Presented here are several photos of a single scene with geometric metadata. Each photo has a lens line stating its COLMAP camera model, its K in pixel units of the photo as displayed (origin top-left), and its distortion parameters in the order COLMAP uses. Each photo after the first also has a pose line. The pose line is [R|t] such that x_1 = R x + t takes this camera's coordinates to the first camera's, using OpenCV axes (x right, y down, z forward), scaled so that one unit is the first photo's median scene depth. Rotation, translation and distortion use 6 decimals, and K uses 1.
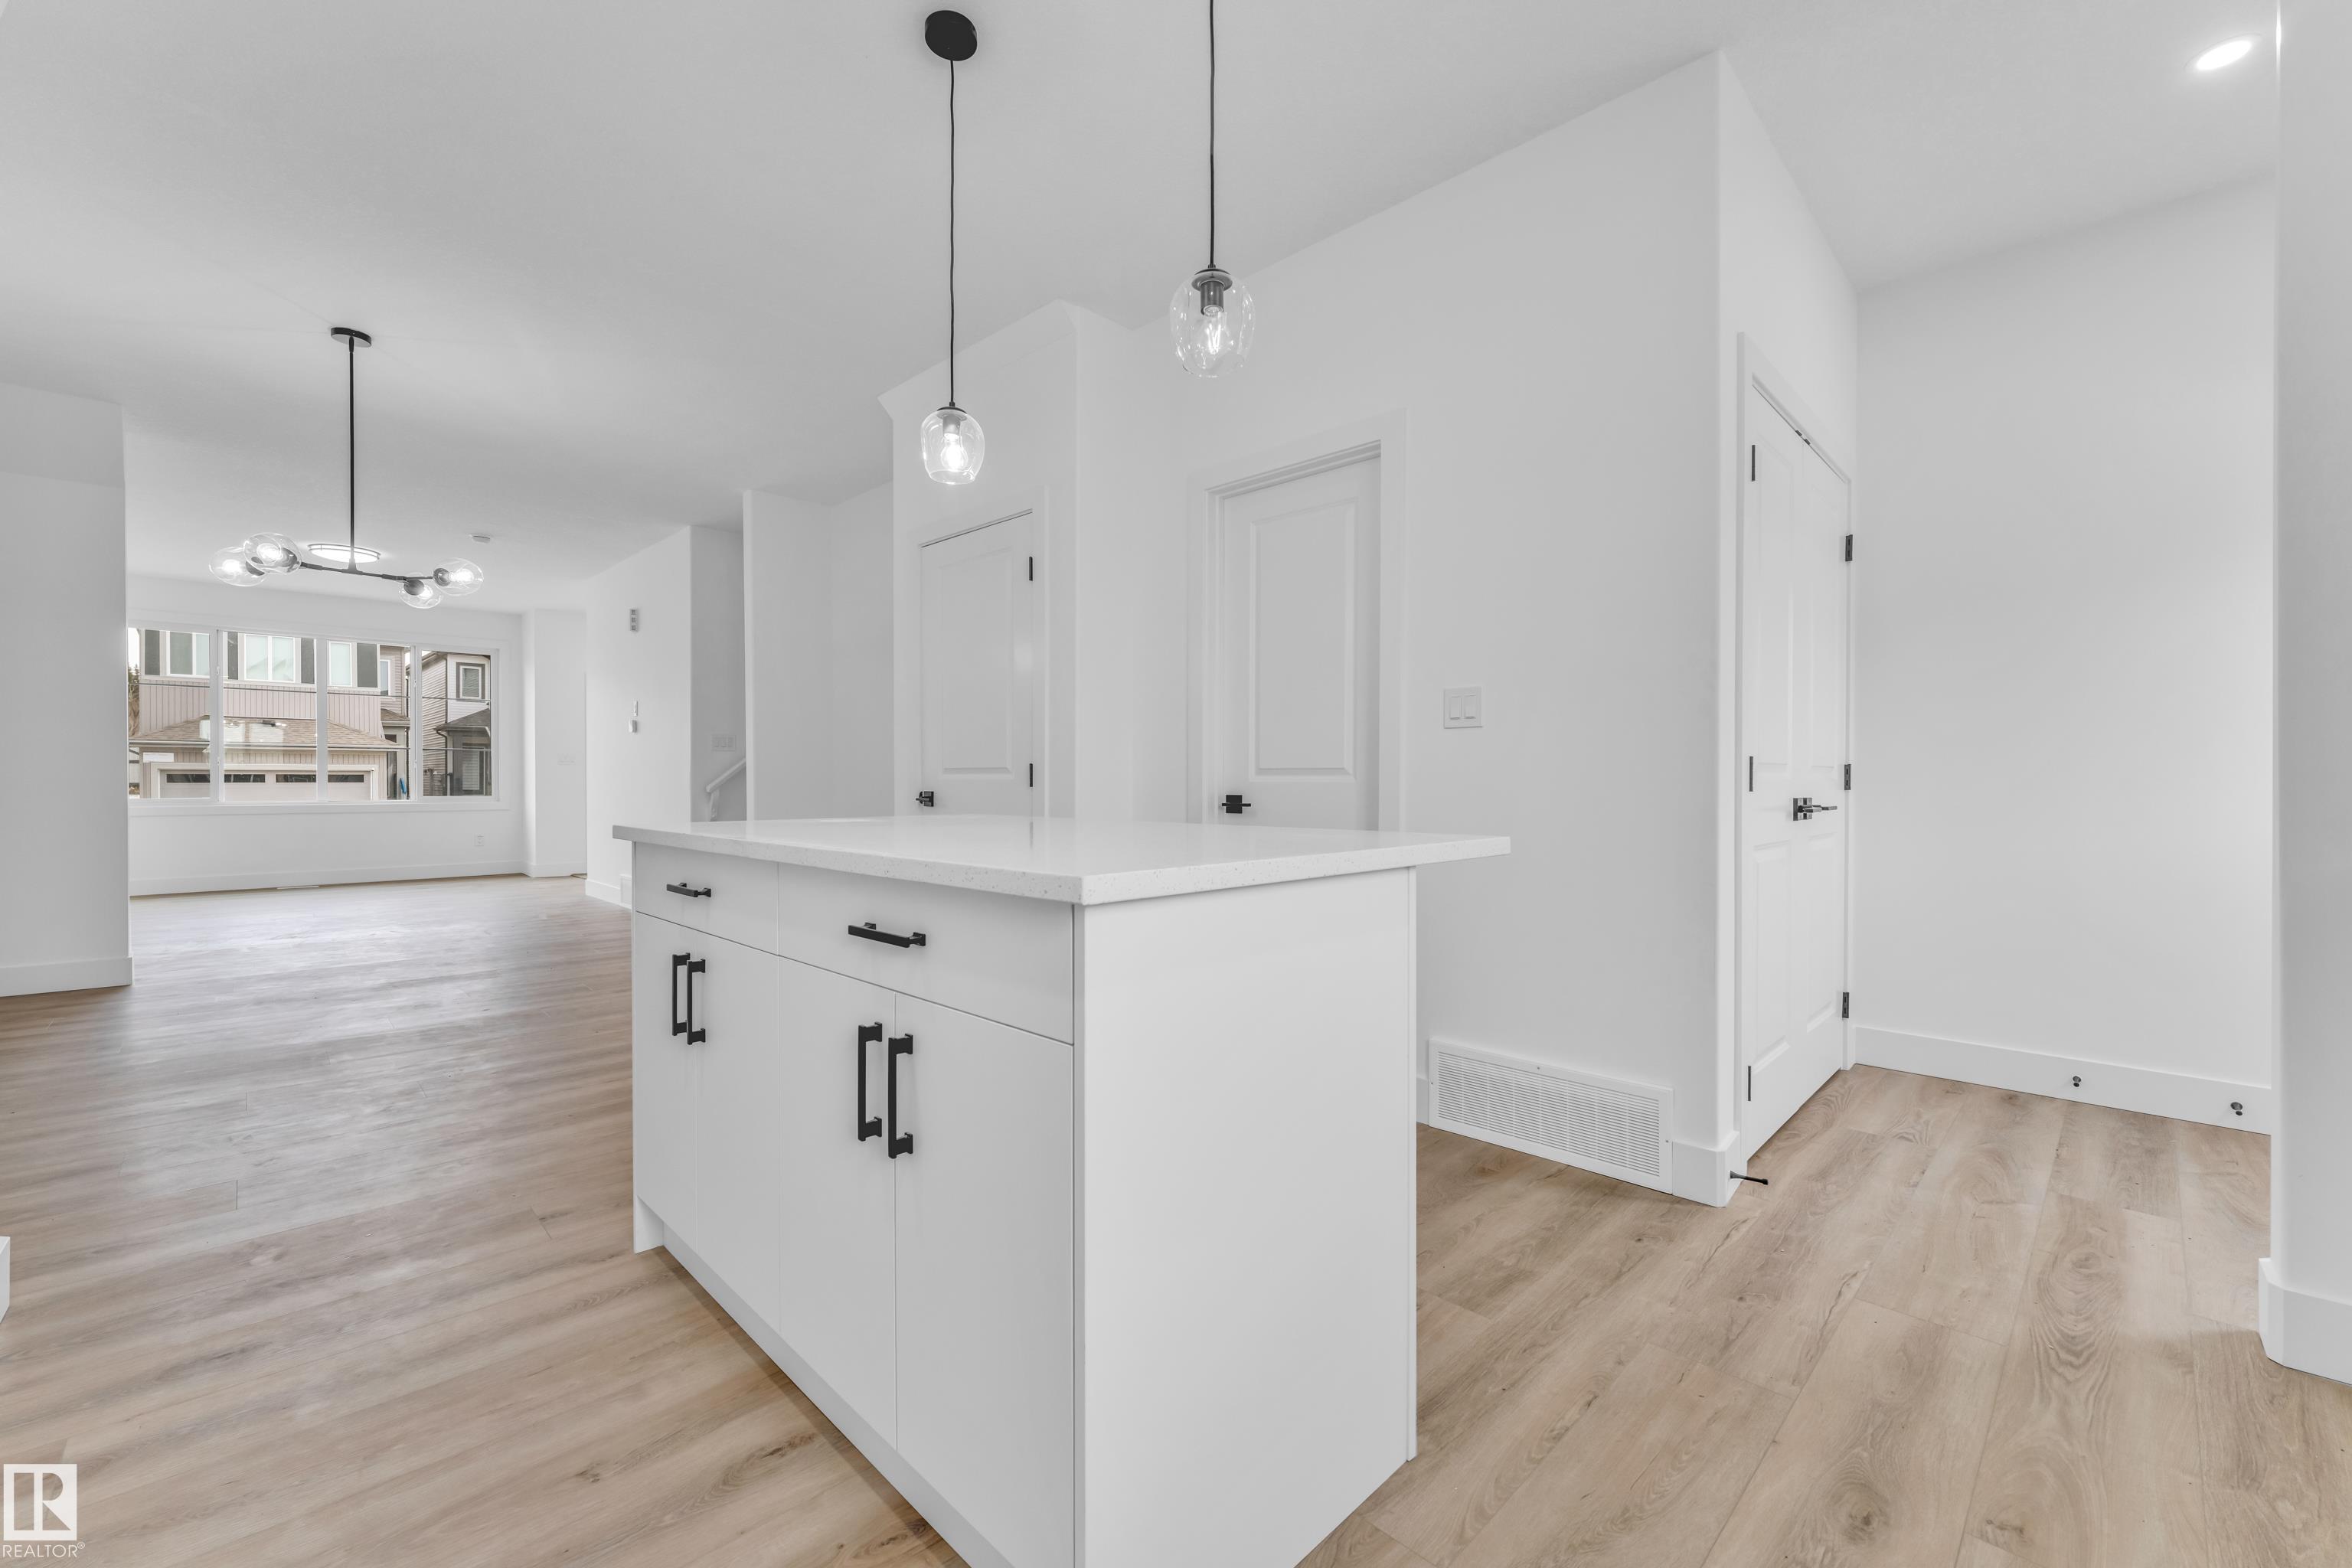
lens RADIAL K [[947.4, 0, 1175.4], [0, 947.4, 791.8], [0, 0, 1]] dist [-0.003631, -0.000760]
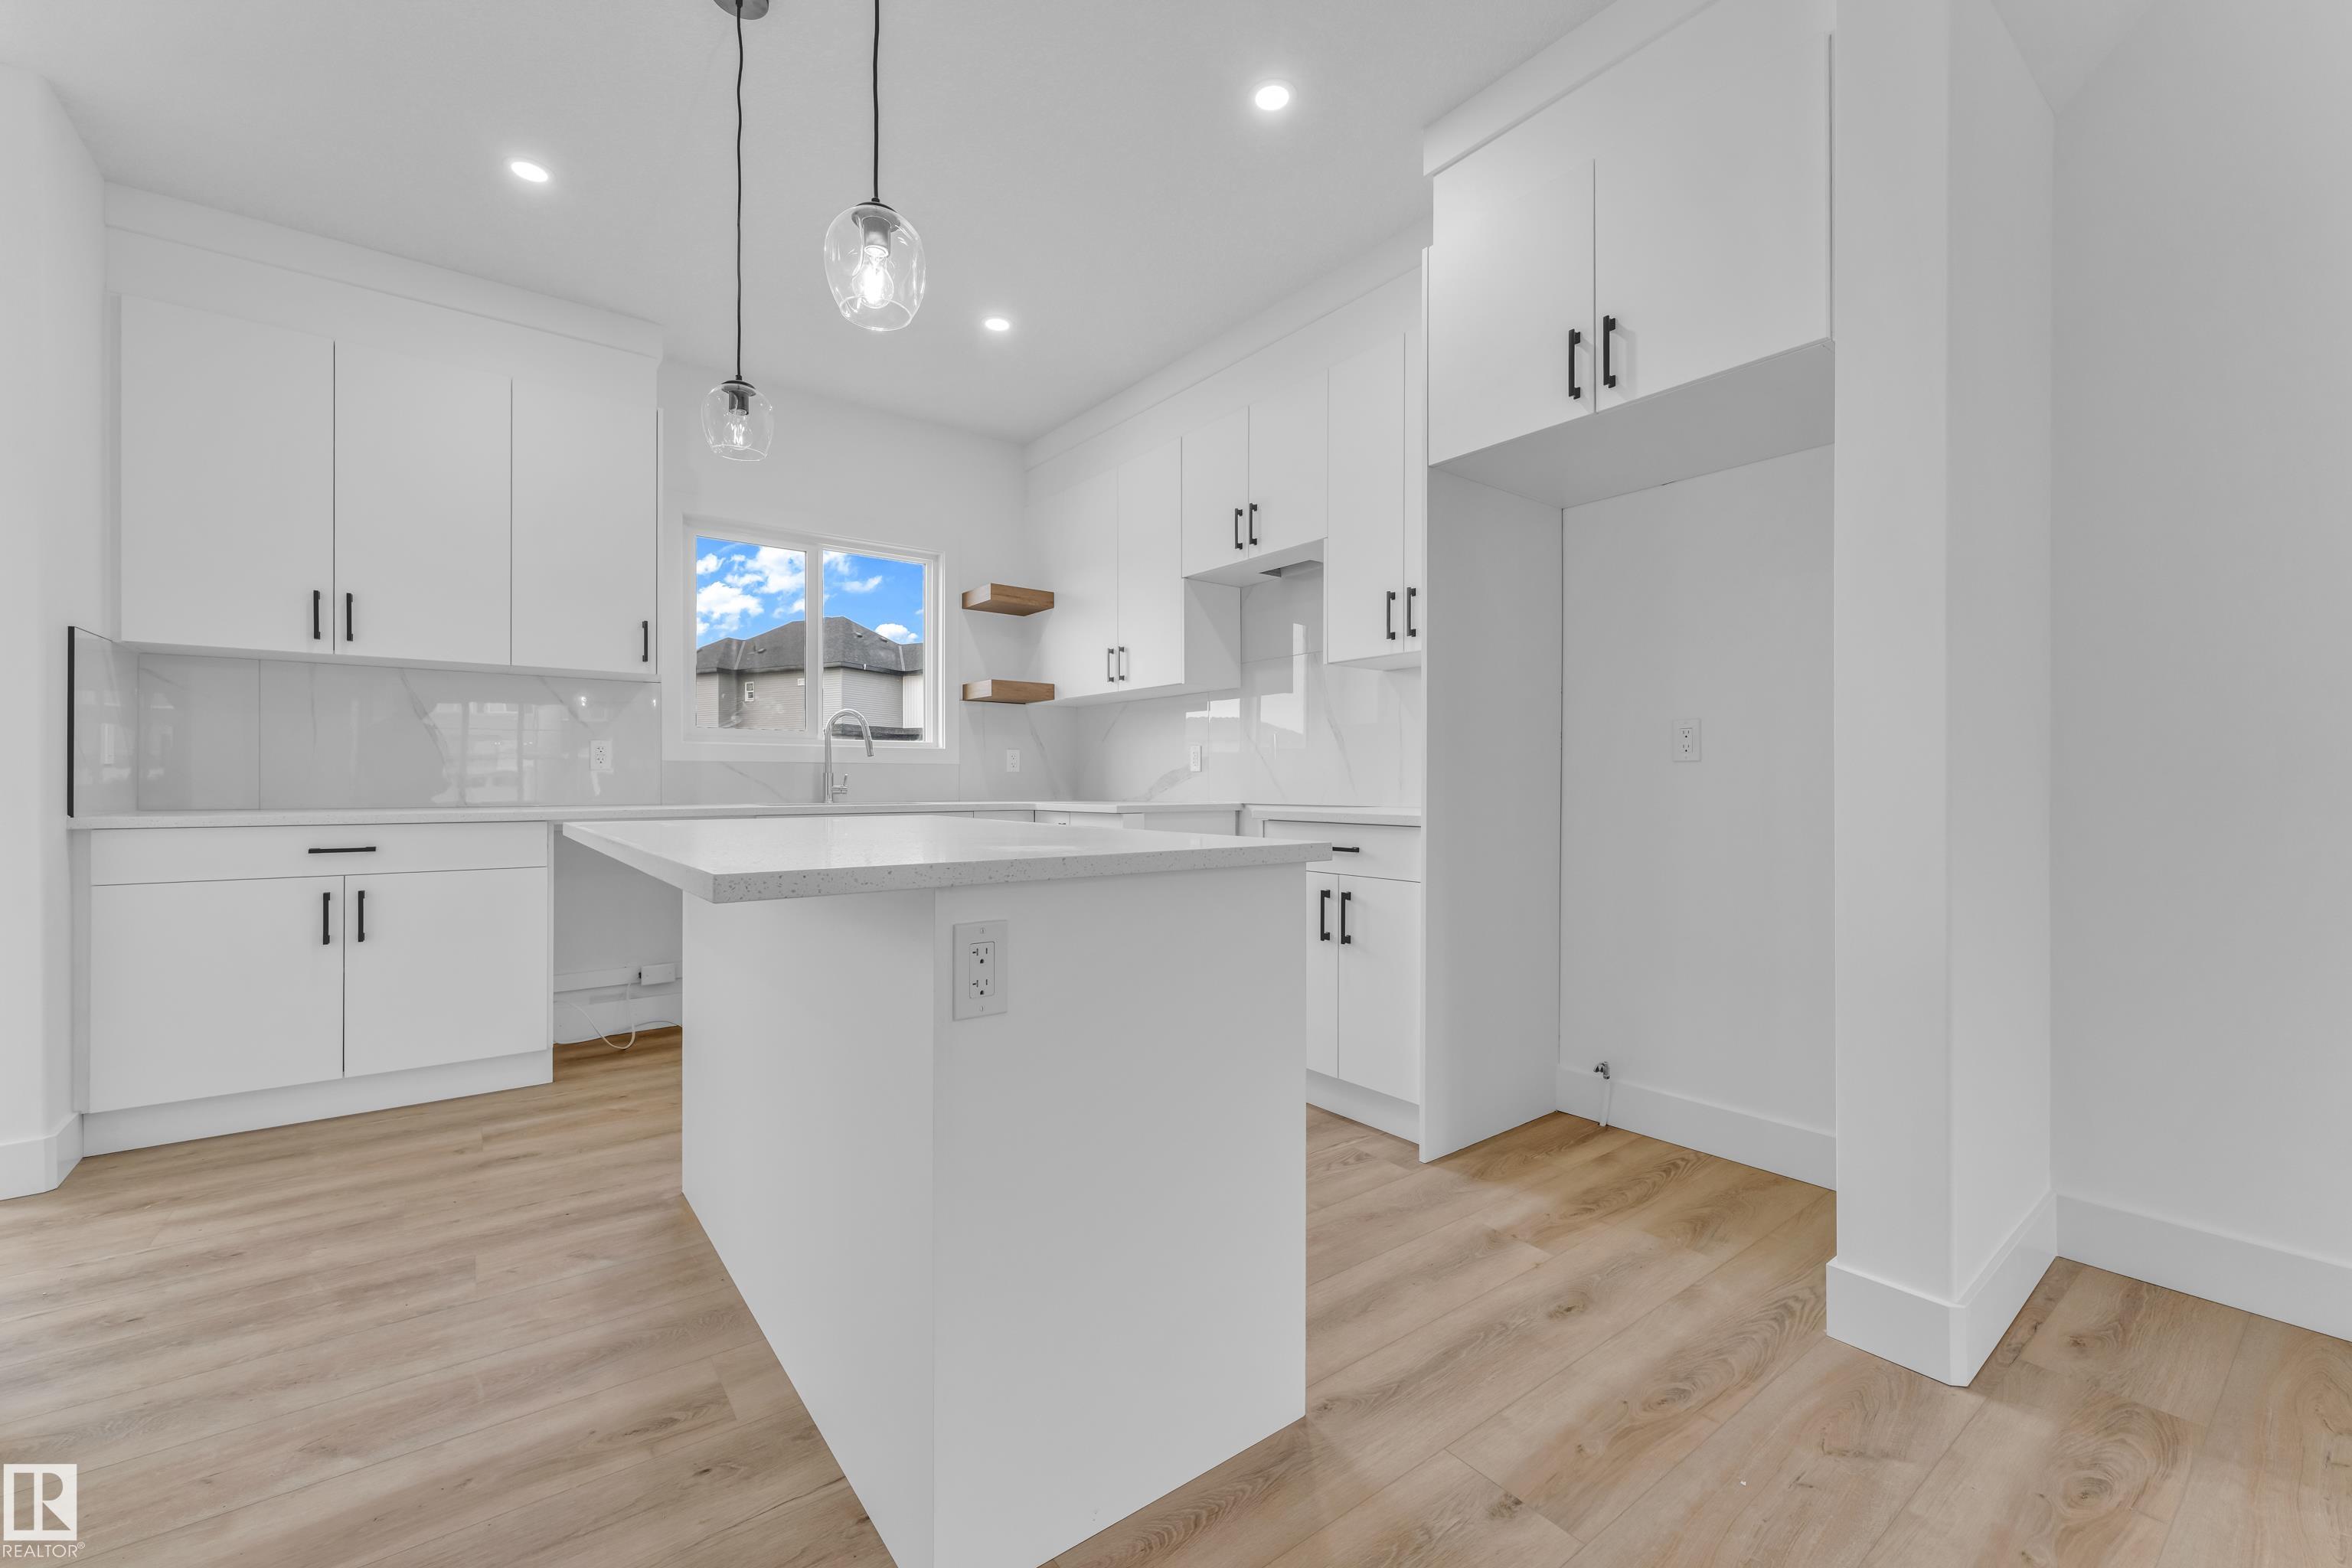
lens RADIAL K [[947.8, 0, 1163.9], [0, 947.8, 789.4], [0, 0, 1]] dist [-0.002577, -0.000314]
pose [[-0.989677, 0.000513, 0.143314, -0.312365], [0.003183, 0.999826, 0.018403, -0.009635], [-0.143280, 0.018669, -0.989506, 0.964270]]
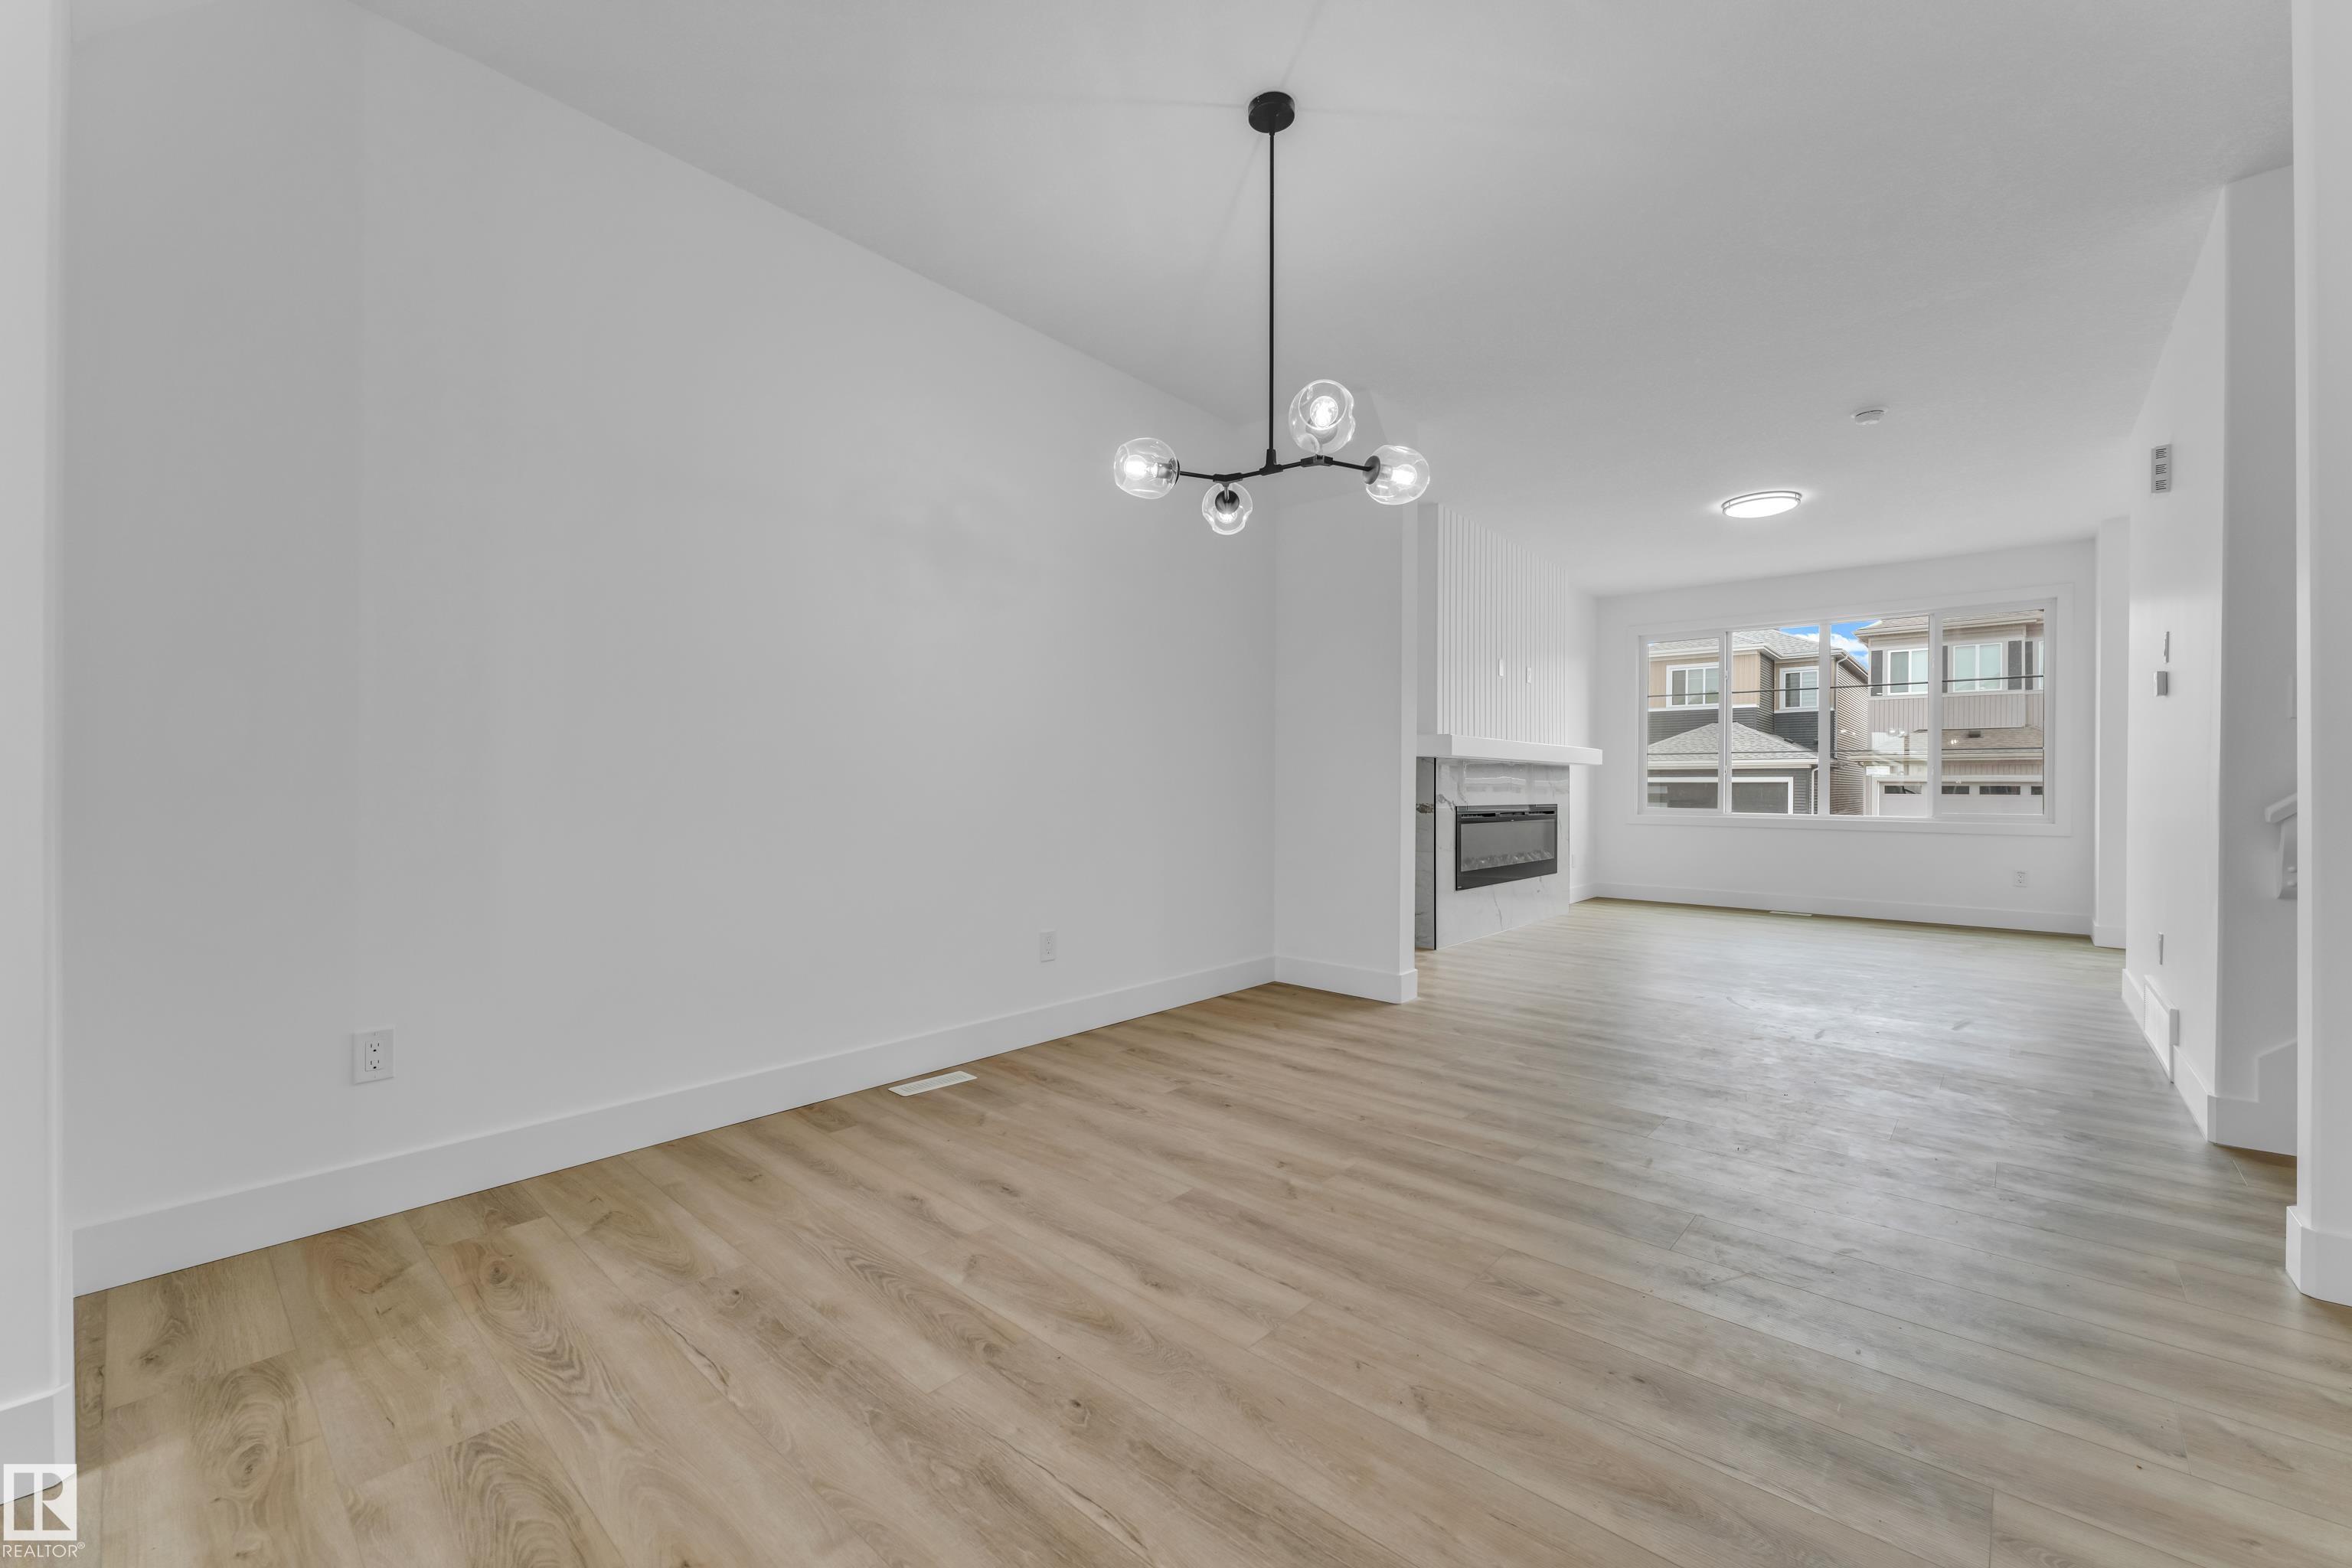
lens RADIAL K [[947.4, 0, 1175.4], [0, 947.4, 791.8], [0, 0, 1]] dist [-0.003631, -0.000760]
pose [[0.058406, 0.006620, -0.998271, -0.213429], [-0.019909, 0.999787, 0.005465, -0.010002], [0.998094, 0.019556, 0.058525, 0.897470]]
